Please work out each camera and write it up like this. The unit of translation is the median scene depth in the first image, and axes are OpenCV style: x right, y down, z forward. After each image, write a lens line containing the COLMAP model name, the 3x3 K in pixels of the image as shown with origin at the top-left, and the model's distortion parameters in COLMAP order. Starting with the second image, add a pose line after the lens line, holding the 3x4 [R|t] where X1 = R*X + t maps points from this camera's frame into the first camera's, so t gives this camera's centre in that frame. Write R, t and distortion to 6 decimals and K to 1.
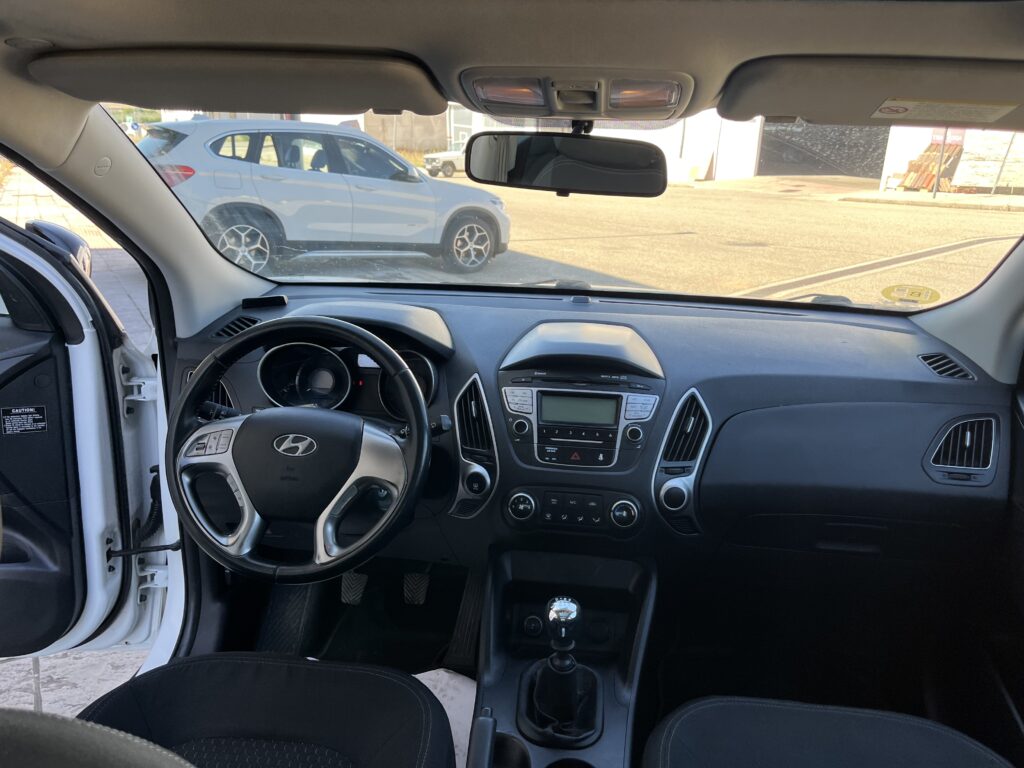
lens RADIAL K [[777.0, 0, 519.0], [0, 777.0, 383.2], [0, 0, 1]] dist [0.067356, -0.098797]
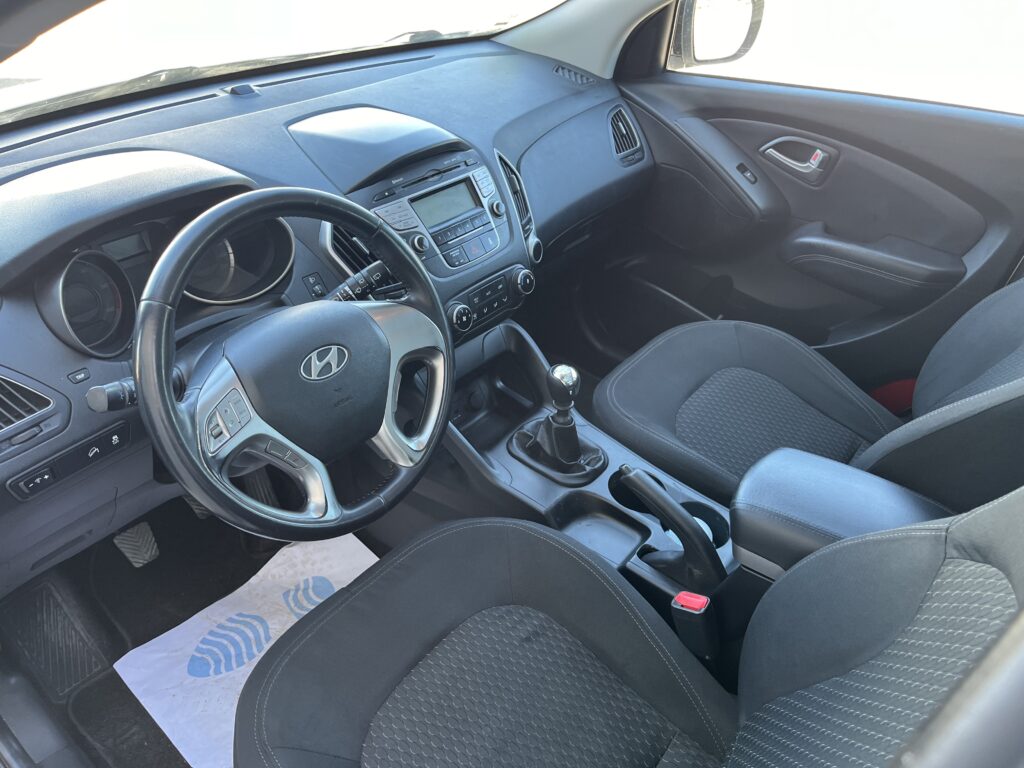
lens RADIAL K [[777.0, 0, 508.8], [0, 777.0, 391.4], [0, 0, 1]] dist [0.067356, -0.098797]
pose [[0.540603, -0.492030, 0.682389, -0.099345], [0.240731, 0.867690, 0.434928, -0.025284], [-0.806100, -0.070851, 0.587522, 0.055438]]
